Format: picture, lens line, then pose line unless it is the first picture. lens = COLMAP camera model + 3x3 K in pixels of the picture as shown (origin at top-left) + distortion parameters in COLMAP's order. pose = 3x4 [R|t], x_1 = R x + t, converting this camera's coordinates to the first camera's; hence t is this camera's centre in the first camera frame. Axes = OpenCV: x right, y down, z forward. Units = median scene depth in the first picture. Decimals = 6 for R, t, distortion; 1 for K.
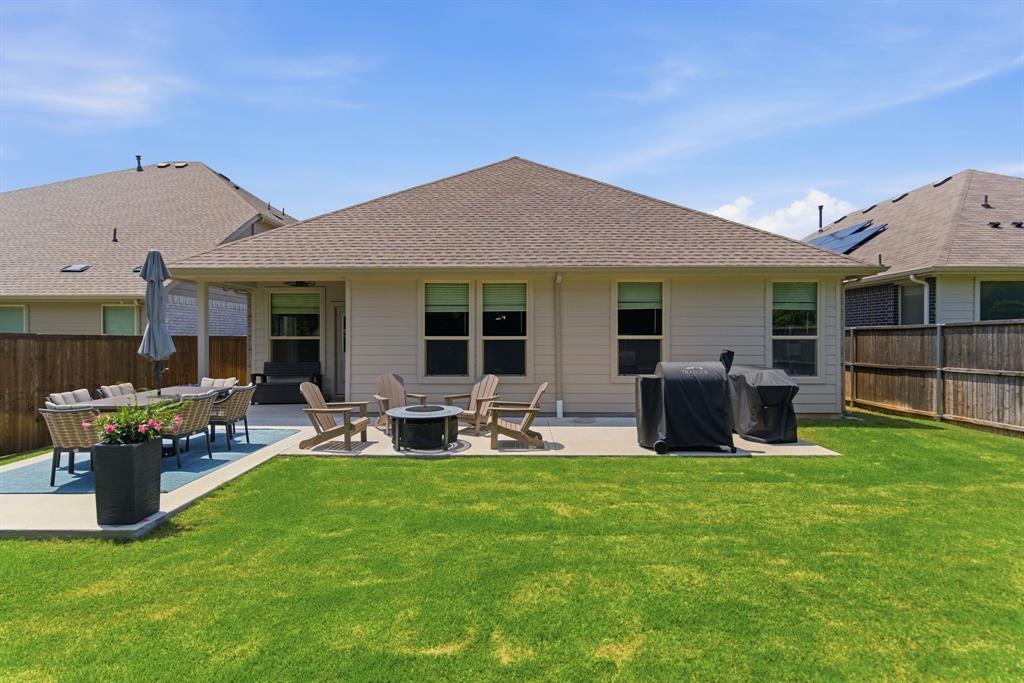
lens RADIAL K [[496.0, 0, 516.7], [0, 496.0, 337.8], [0, 0, 1]] dist [0.003029, -0.000661]
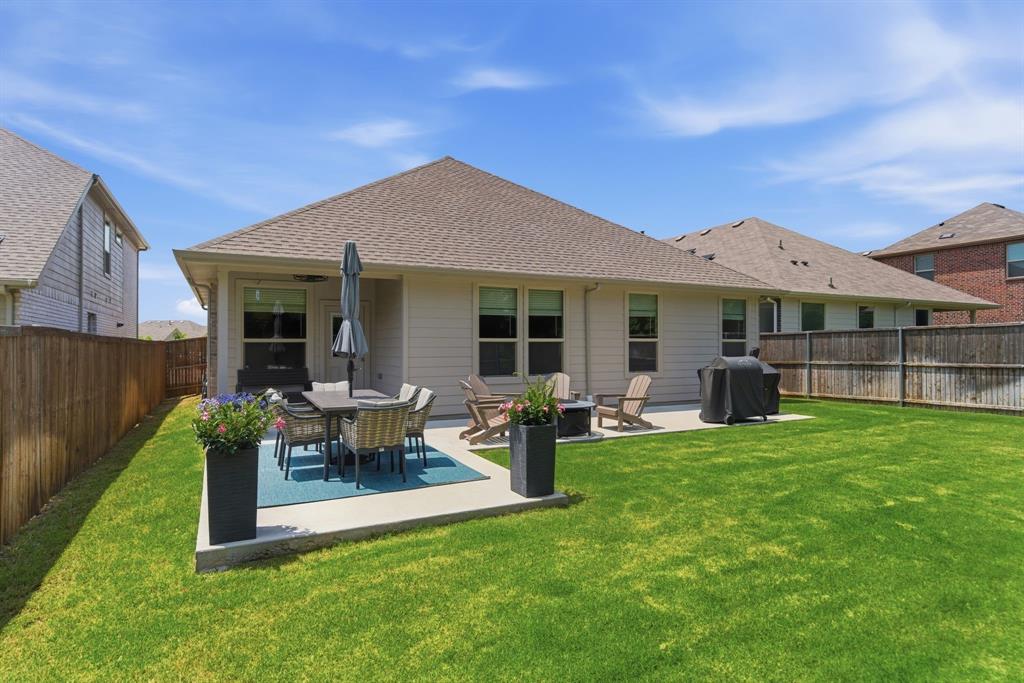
lens RADIAL K [[554.8, 0, 526.2], [0, 554.8, 341.3], [0, 0, 1]] dist [0.000704, -0.000449]
pose [[0.883511, 0.002663, 0.468403, -0.634114], [0.001957, 0.999954, -0.009377, 0.014076], [-0.468406, 0.009201, 0.883465, -0.049686]]
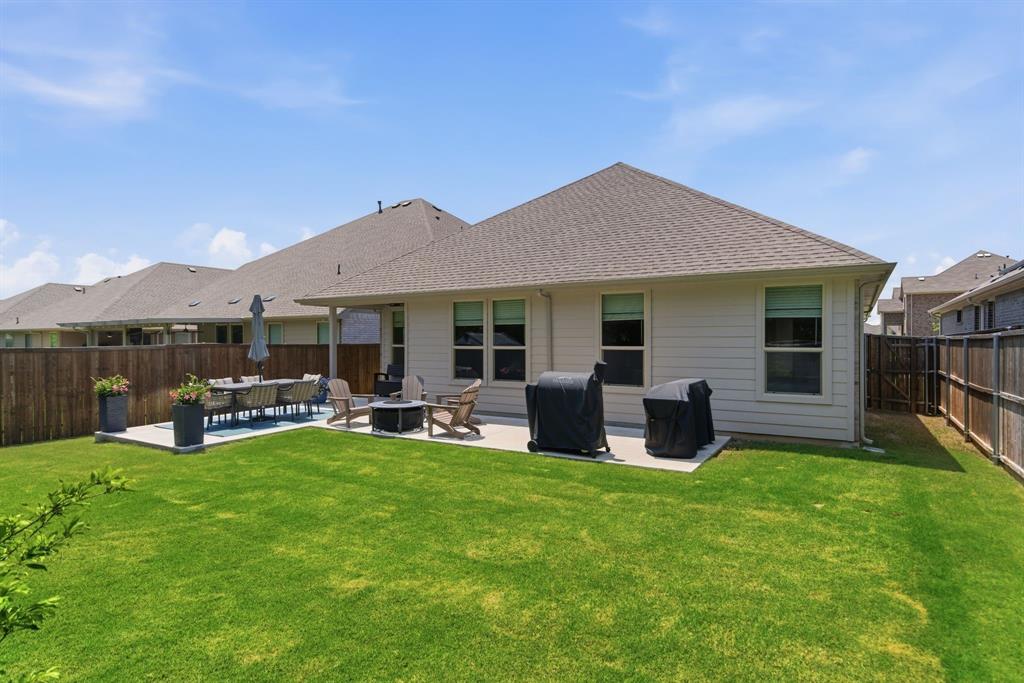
lens RADIAL K [[554.8, 0, 526.2], [0, 554.8, 341.3], [0, 0, 1]] dist [0.000704, -0.000449]
pose [[0.857758, 0.000990, -0.514052, 0.670438], [-0.000256, 0.999999, 0.001499, -0.016677], [0.514053, -0.001154, 0.857757, -0.076216]]
